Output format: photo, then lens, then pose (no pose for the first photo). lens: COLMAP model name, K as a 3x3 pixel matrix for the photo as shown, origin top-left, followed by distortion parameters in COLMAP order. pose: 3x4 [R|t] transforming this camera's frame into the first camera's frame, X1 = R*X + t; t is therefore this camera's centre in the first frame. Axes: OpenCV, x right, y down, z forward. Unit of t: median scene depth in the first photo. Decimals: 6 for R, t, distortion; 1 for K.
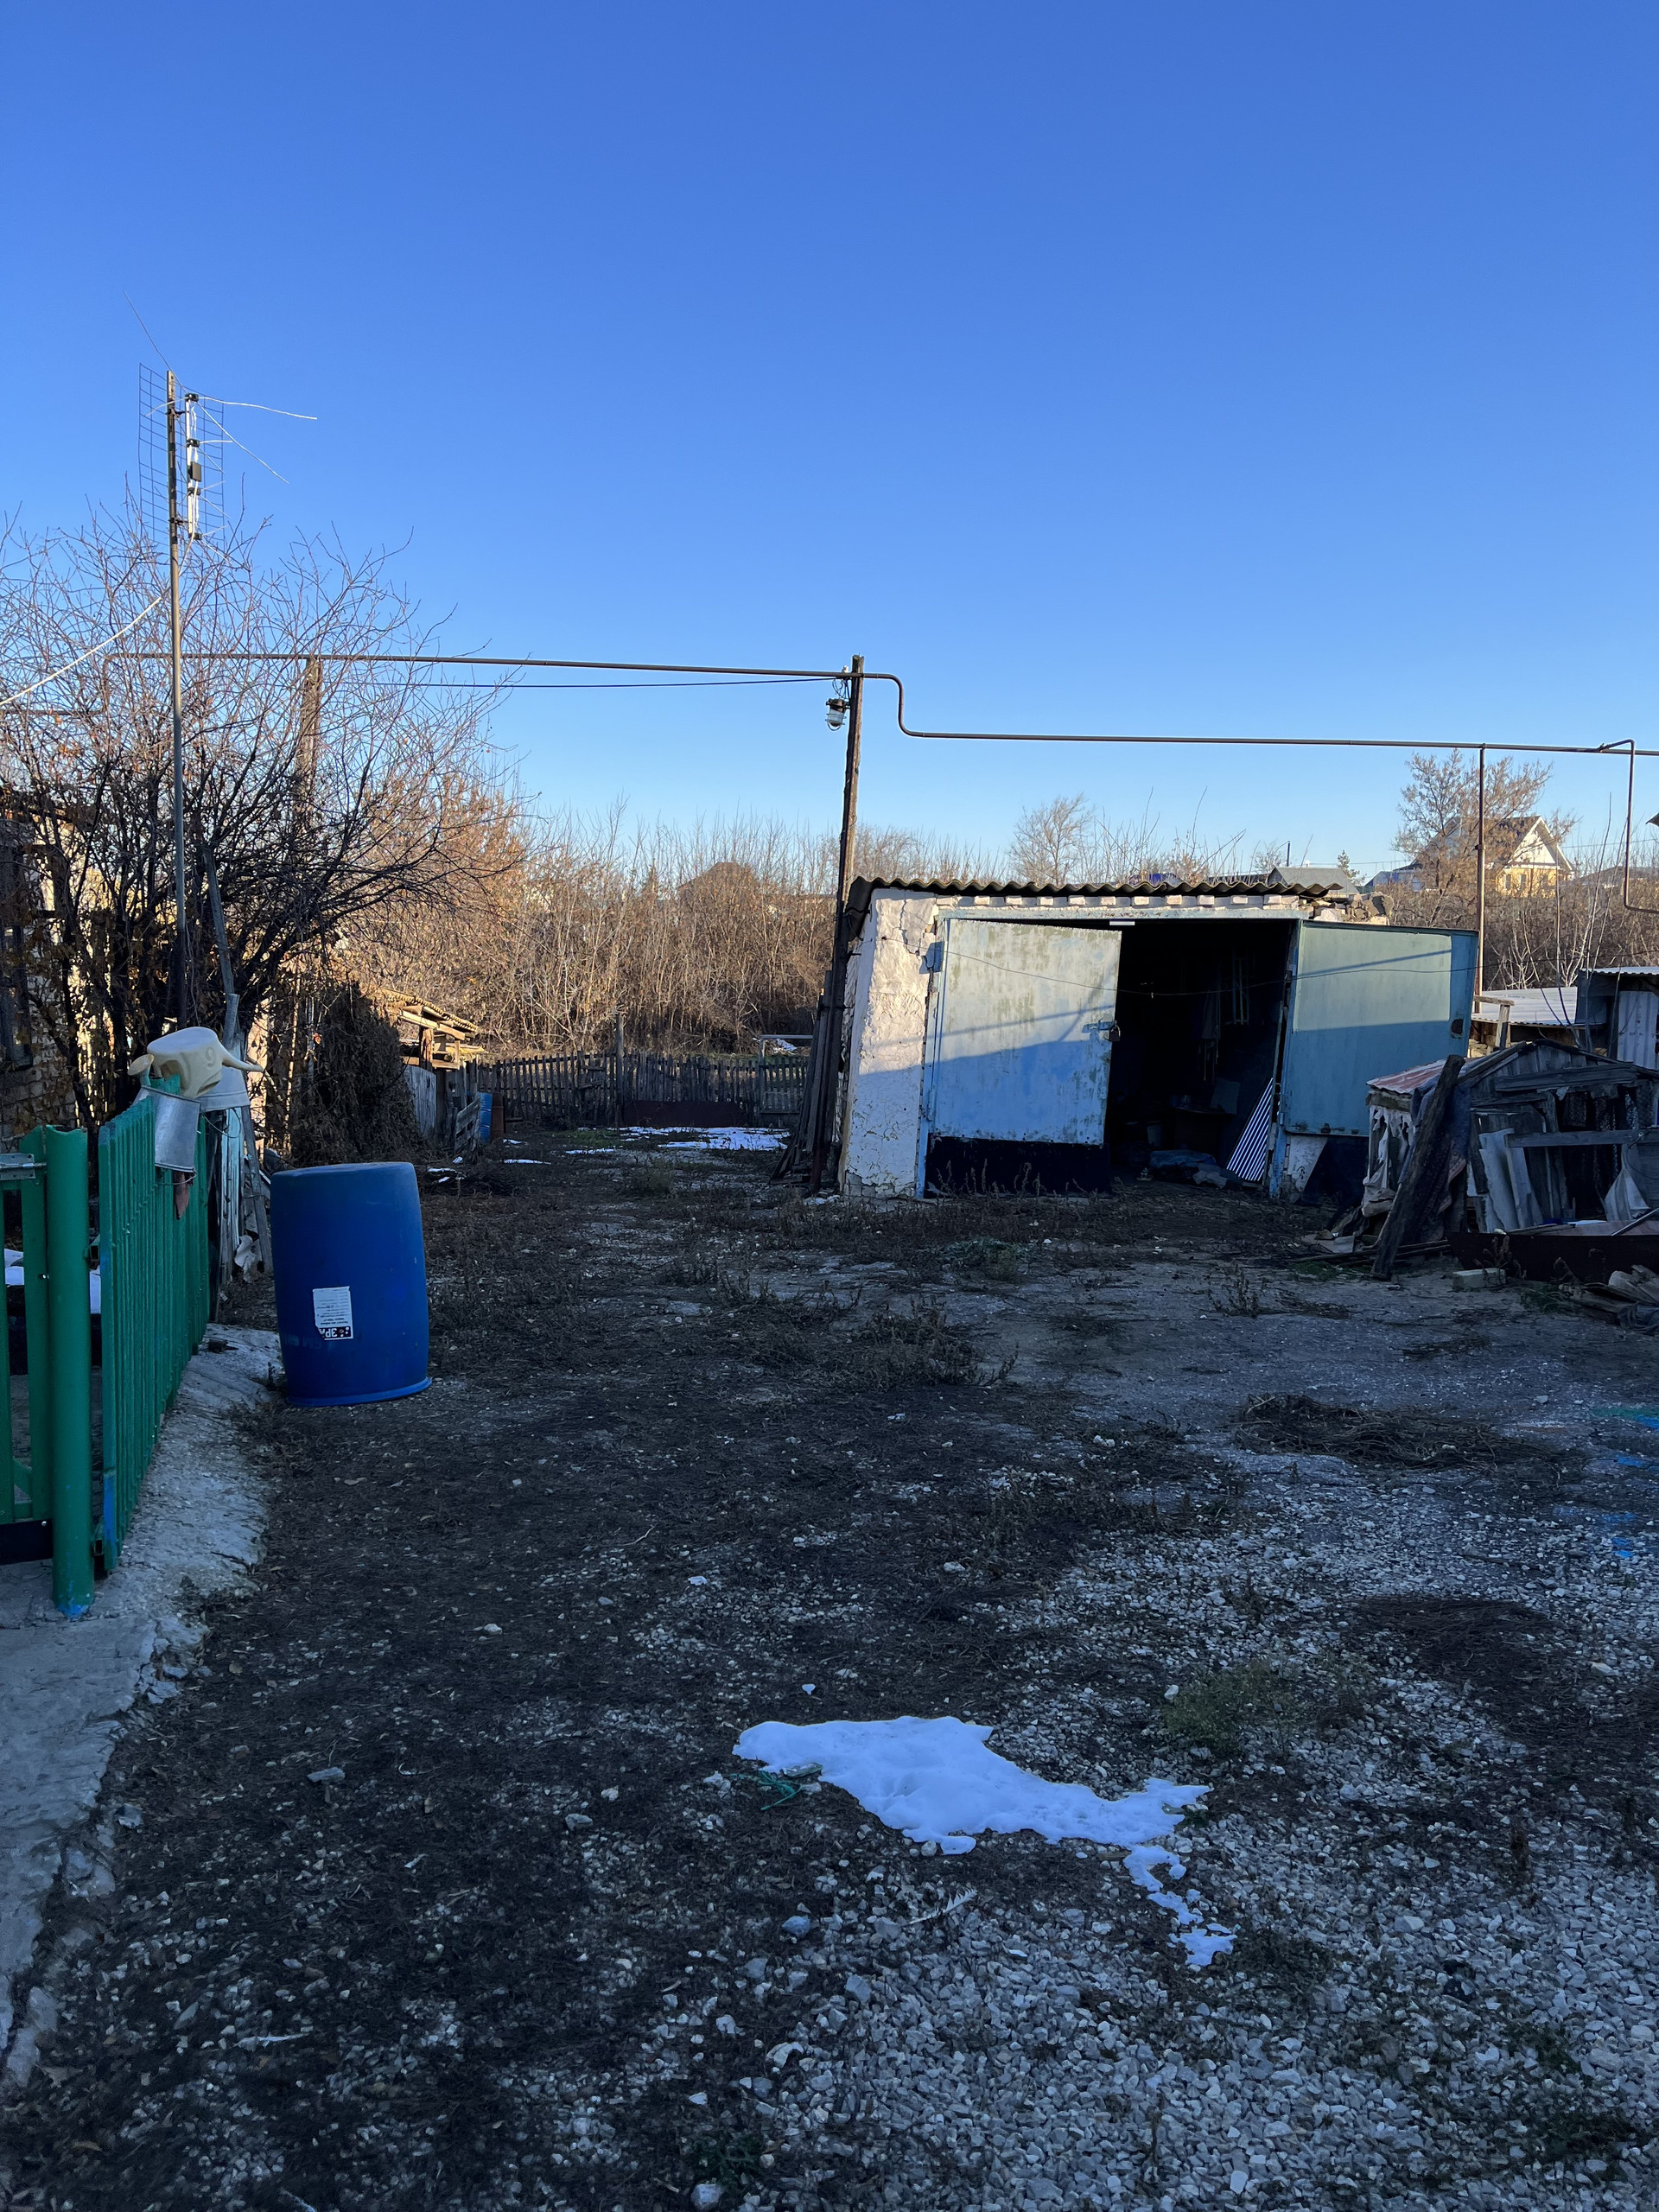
lens RADIAL K [[1670.2, 0, 847.8], [0, 1670.2, 1127.5], [0, 0, 1]] dist [0.041426, -0.032100]
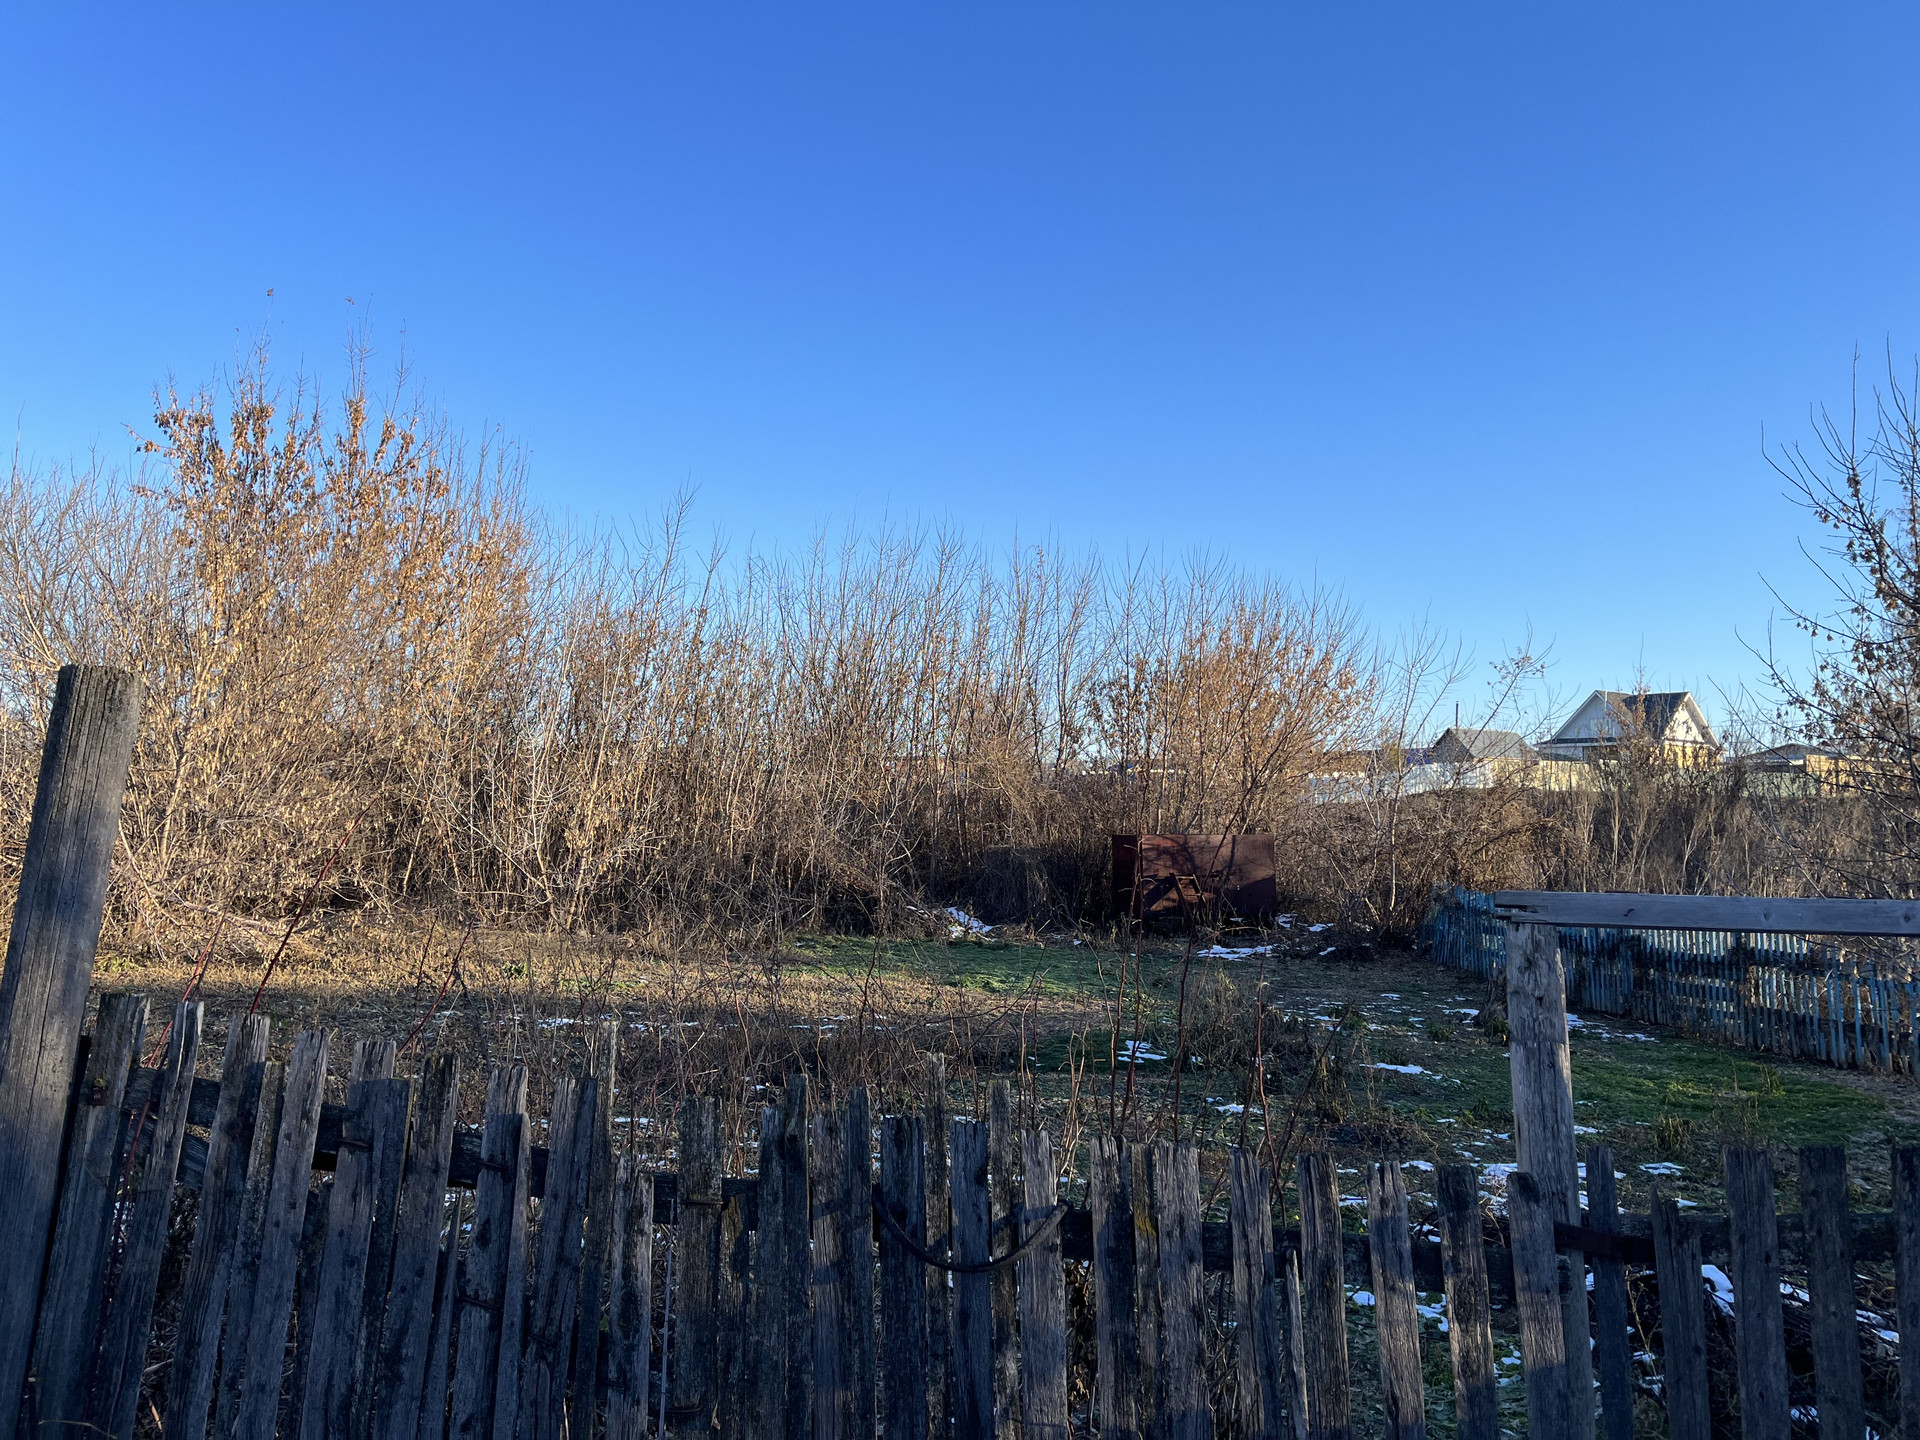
lens RADIAL K [[1449.7, 0, 952.1], [0, 1449.7, 723.3], [0, 0, 1]] dist [0.041426, -0.032100]
pose [[0.999515, 0.025735, 0.017547, -0.215162], [-0.022171, 0.983505, -0.179518, -0.118824], [-0.021877, 0.179042, 0.983598, 2.233555]]
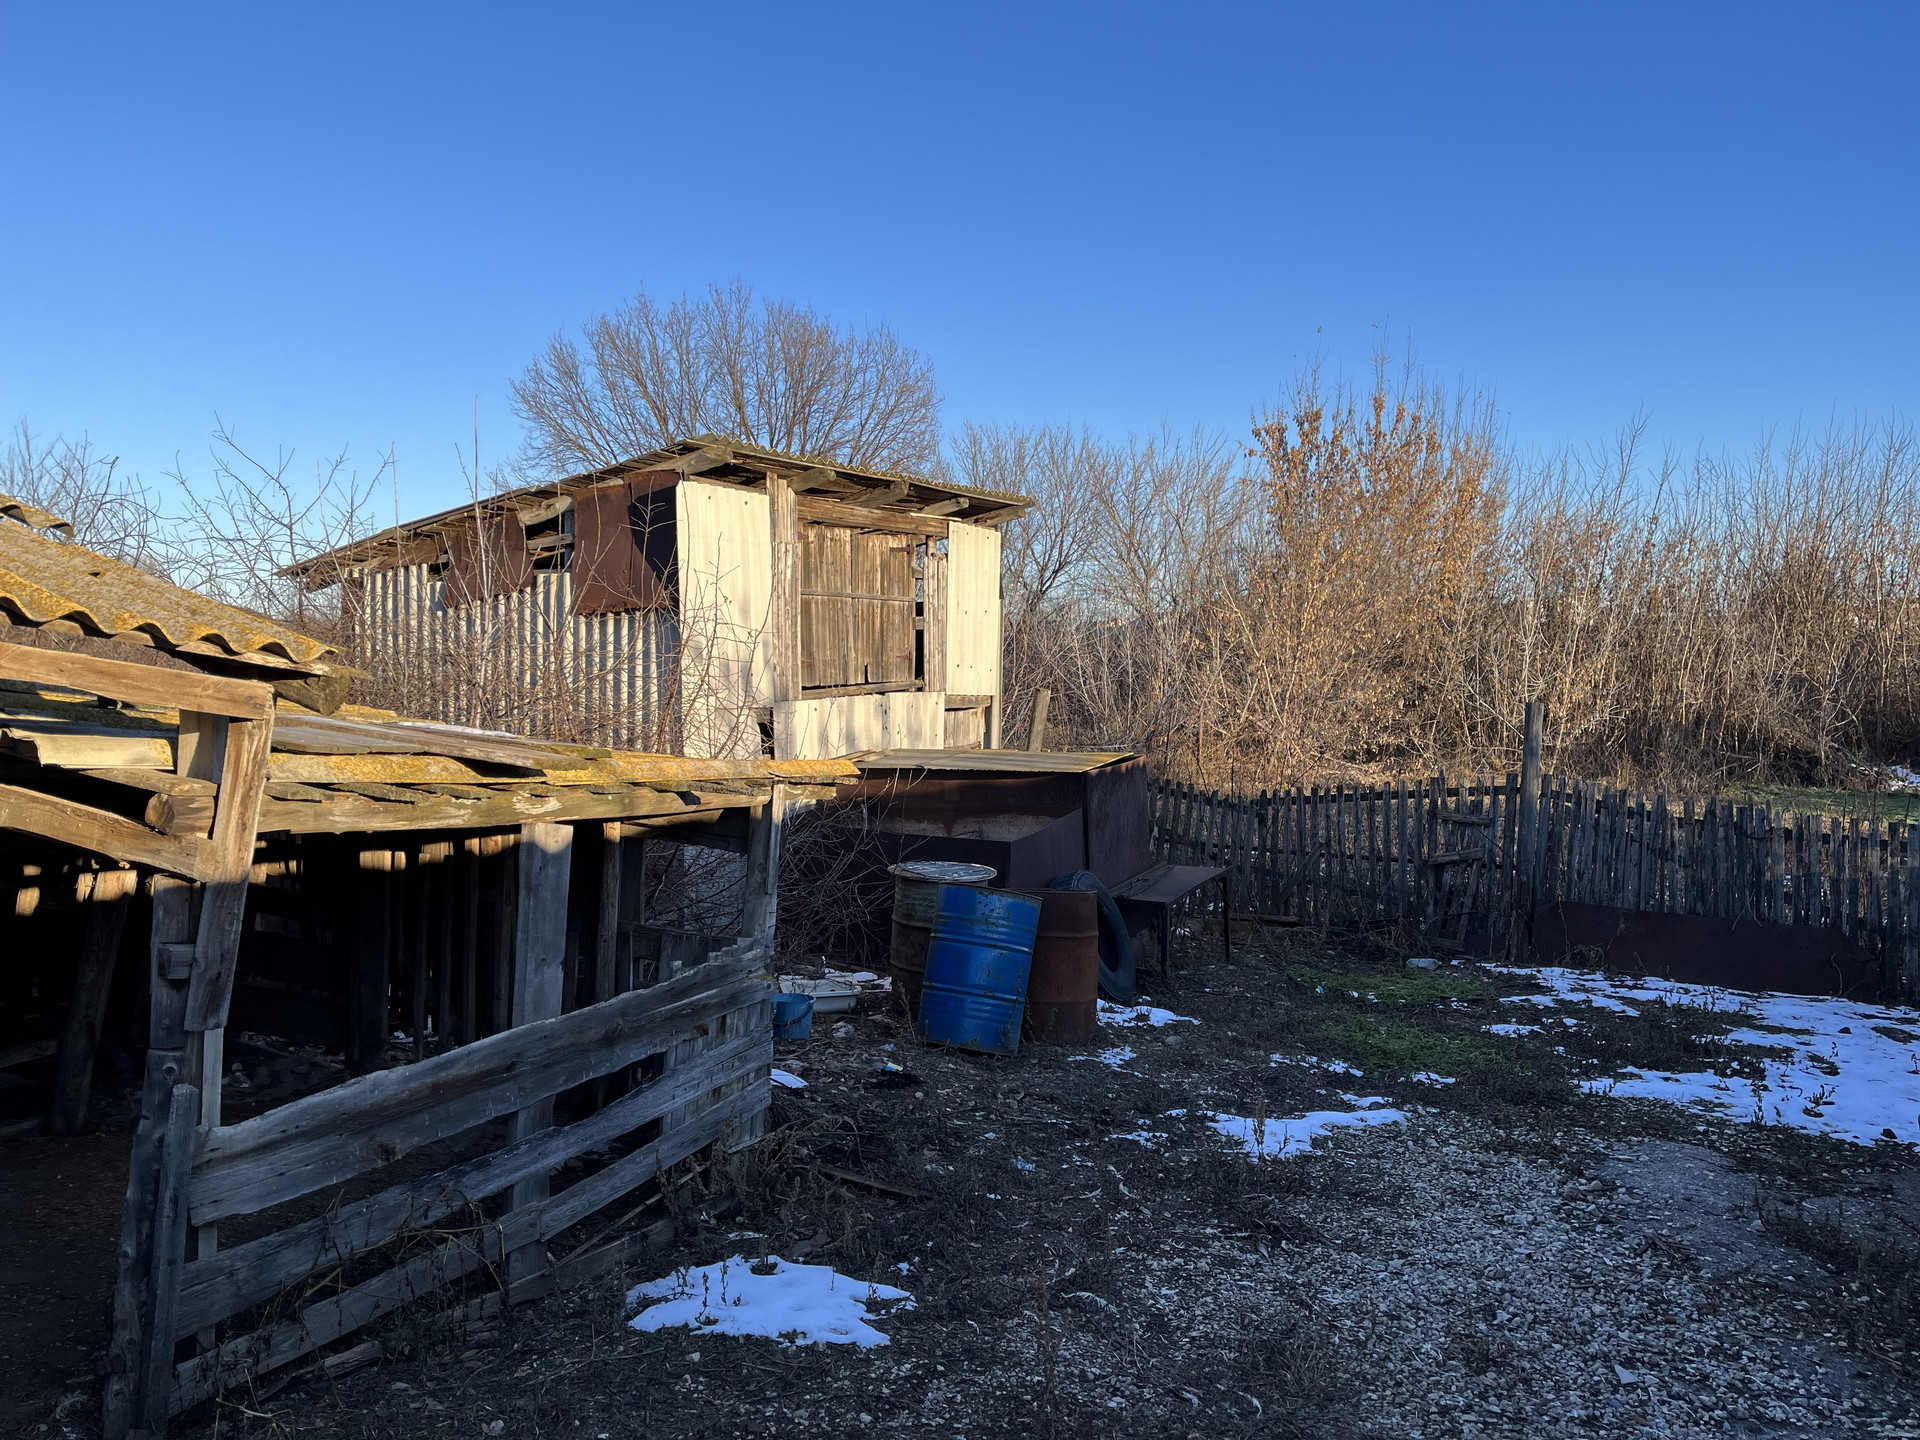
lens RADIAL K [[1449.7, 0, 954.5], [0, 1449.7, 736.6], [0, 0, 1]] dist [0.041426, -0.032100]
pose [[0.830962, 0.026058, -0.555718, -0.125966], [-0.061443, 0.997090, -0.045121, -0.075795], [0.552926, 0.071638, 0.830145, 1.477333]]
